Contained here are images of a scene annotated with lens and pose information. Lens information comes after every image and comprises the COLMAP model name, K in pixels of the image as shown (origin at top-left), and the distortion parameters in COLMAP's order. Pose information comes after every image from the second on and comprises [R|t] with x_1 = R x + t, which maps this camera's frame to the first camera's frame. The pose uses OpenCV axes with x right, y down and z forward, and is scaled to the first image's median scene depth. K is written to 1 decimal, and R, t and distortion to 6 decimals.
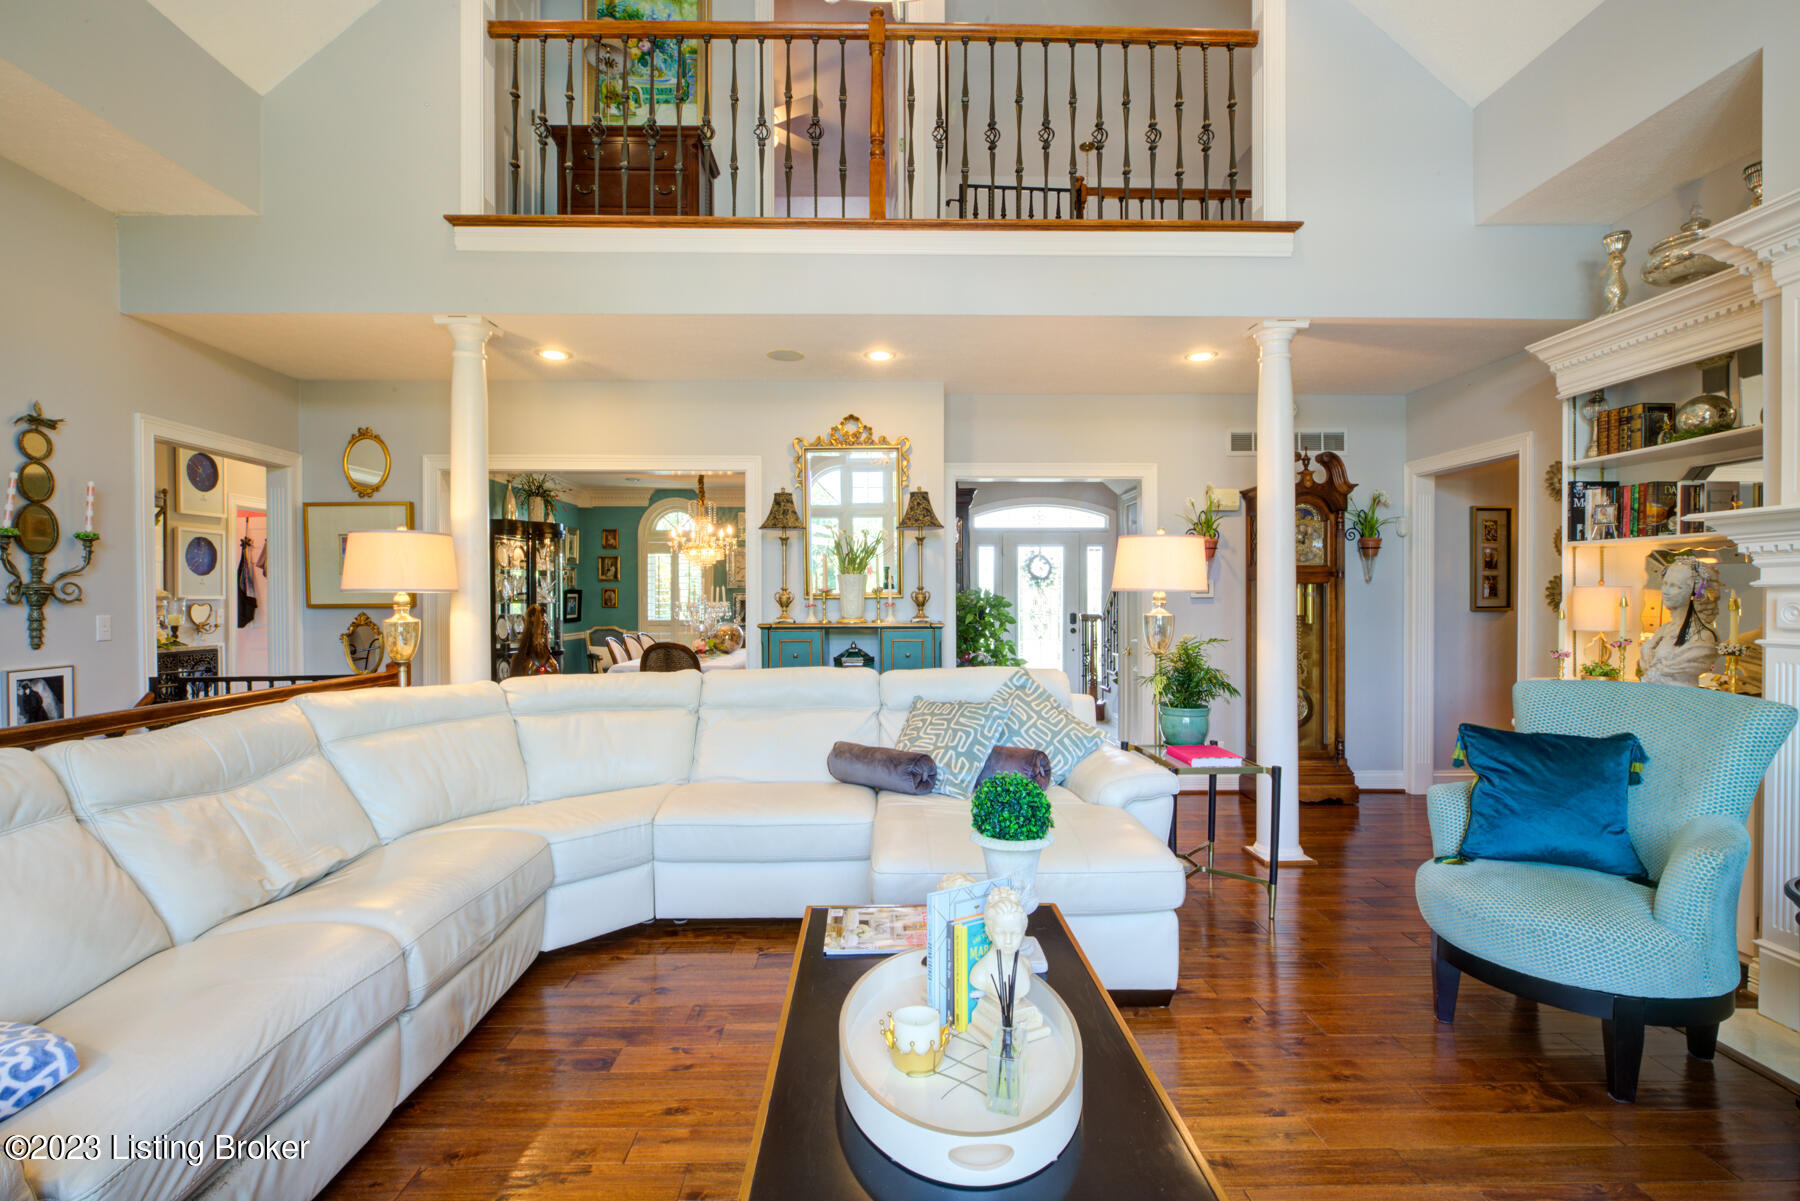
lens RADIAL K [[823.0, 0, 899.9], [0, 823.0, 601.9], [0, 0, 1]] dist [-0.003828, 0.000783]
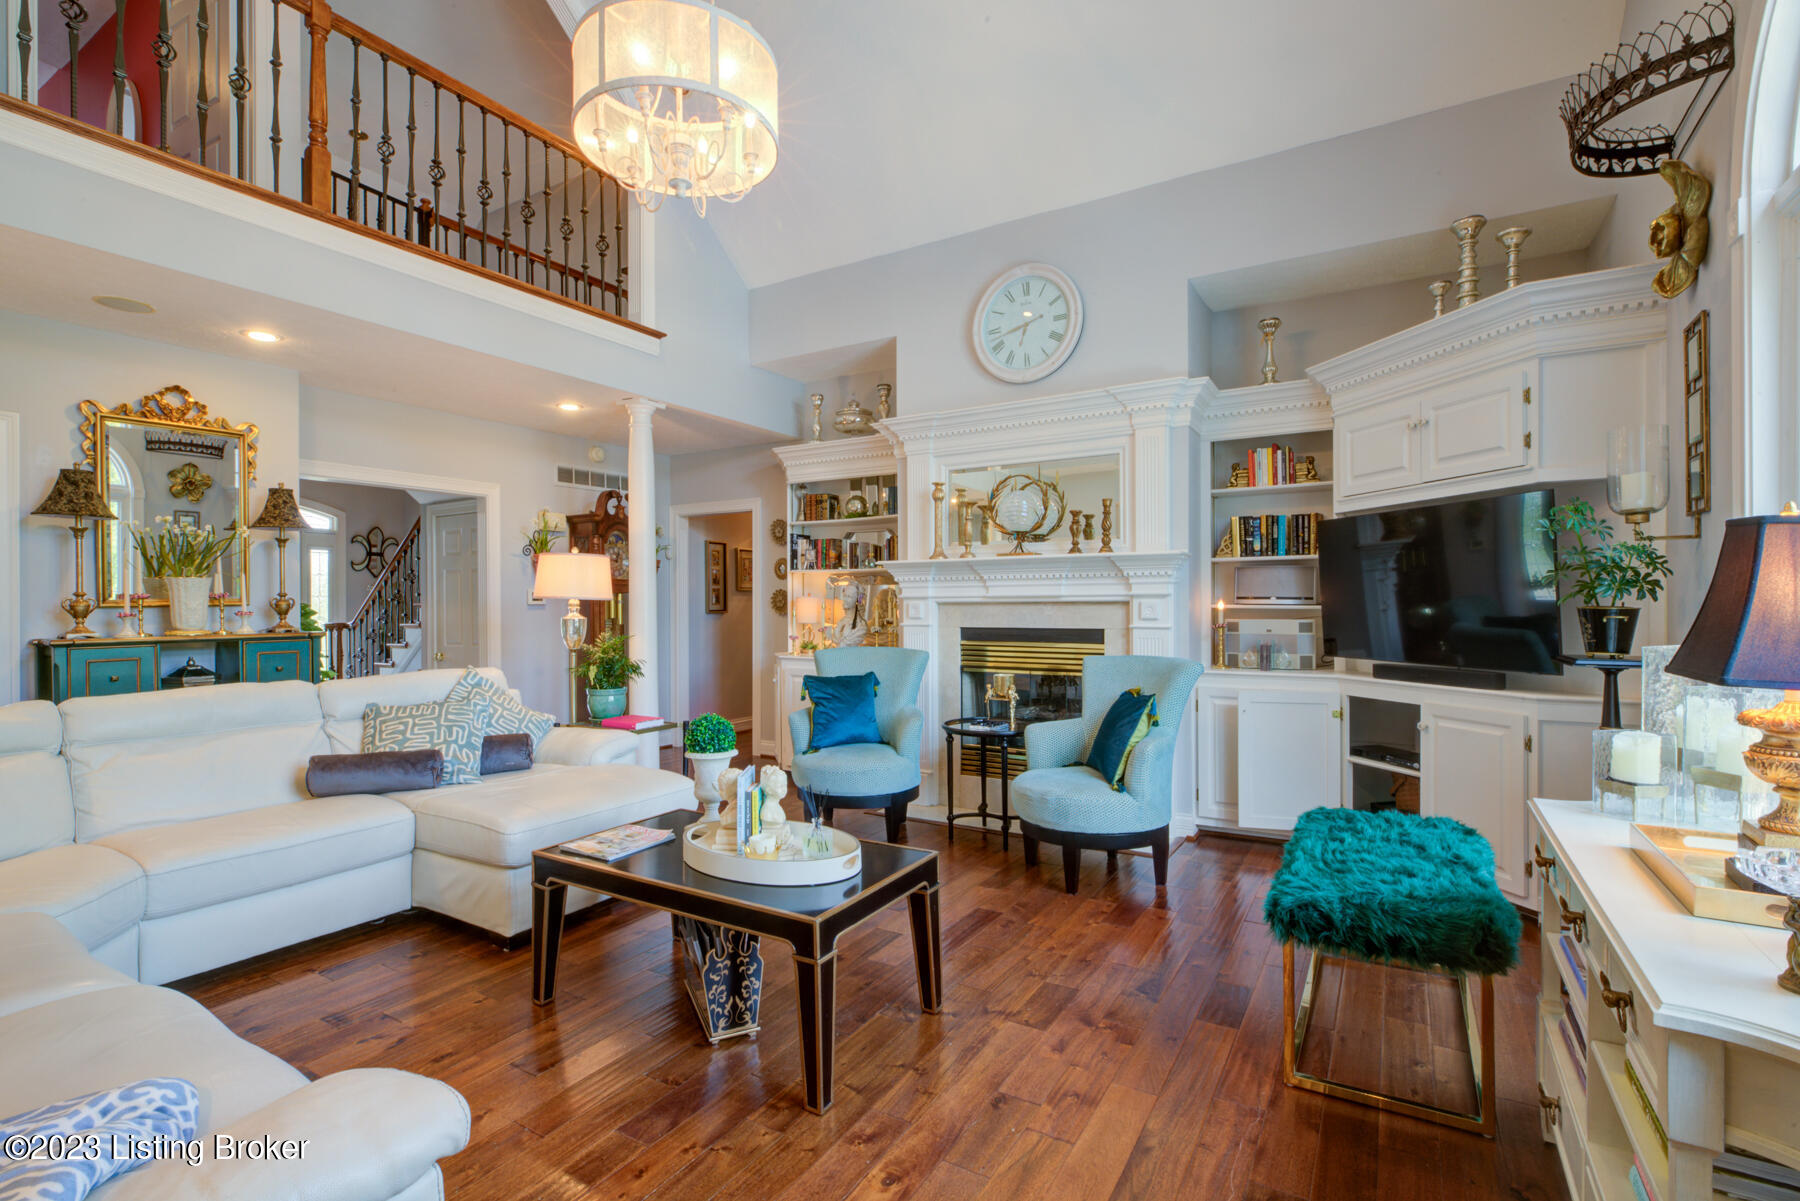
lens RADIAL K [[823.0, 0, 896.0], [0, 823.0, 599.4], [0, 0, 1]] dist [-0.003828, 0.000783]
pose [[0.539409, 0.003090, 0.842038, -0.471930], [0.008058, 0.999929, -0.008831, 0.002524], [-0.842005, 0.011548, 0.539346, -0.075109]]
